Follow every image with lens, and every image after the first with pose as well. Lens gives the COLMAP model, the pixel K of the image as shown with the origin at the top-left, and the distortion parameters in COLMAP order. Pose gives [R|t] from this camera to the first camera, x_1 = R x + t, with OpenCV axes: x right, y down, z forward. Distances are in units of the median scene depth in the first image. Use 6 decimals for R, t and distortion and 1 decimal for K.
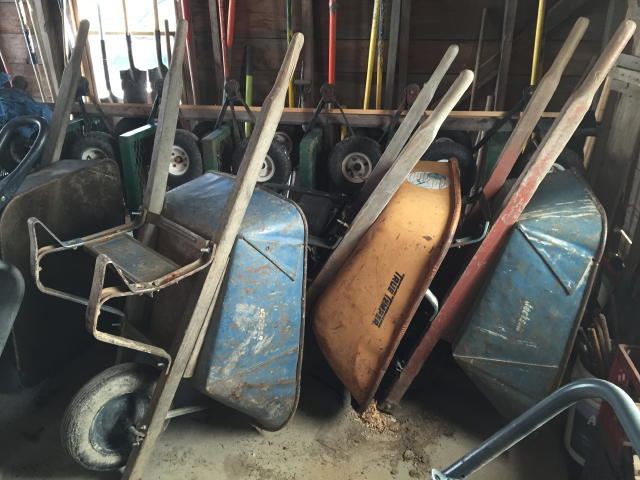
lens RADIAL K [[536.5, 0, 321.0], [0, 536.5, 249.6], [0, 0, 1]] dist [0.077215, -0.114435]
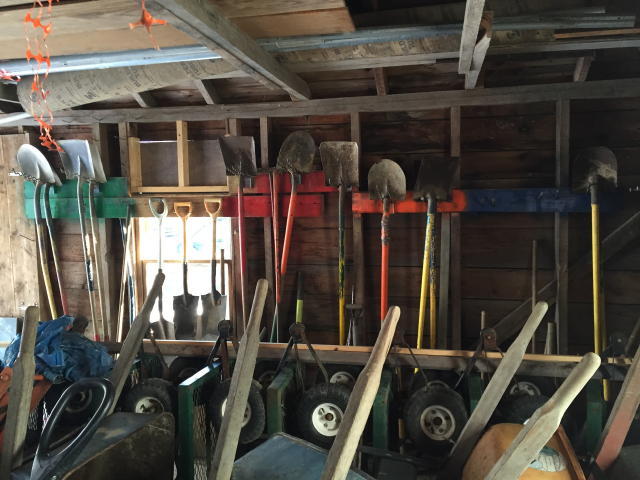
lens RADIAL K [[536.5, 0, 321.0], [0, 536.5, 249.6], [0, 0, 1]] dist [0.077215, -0.114435]
pose [[0.999291, -0.007312, -0.036943, -0.061662], [-0.005628, 0.940957, -0.338479, -0.078560], [0.037237, 0.338447, 0.940248, 0.032574]]
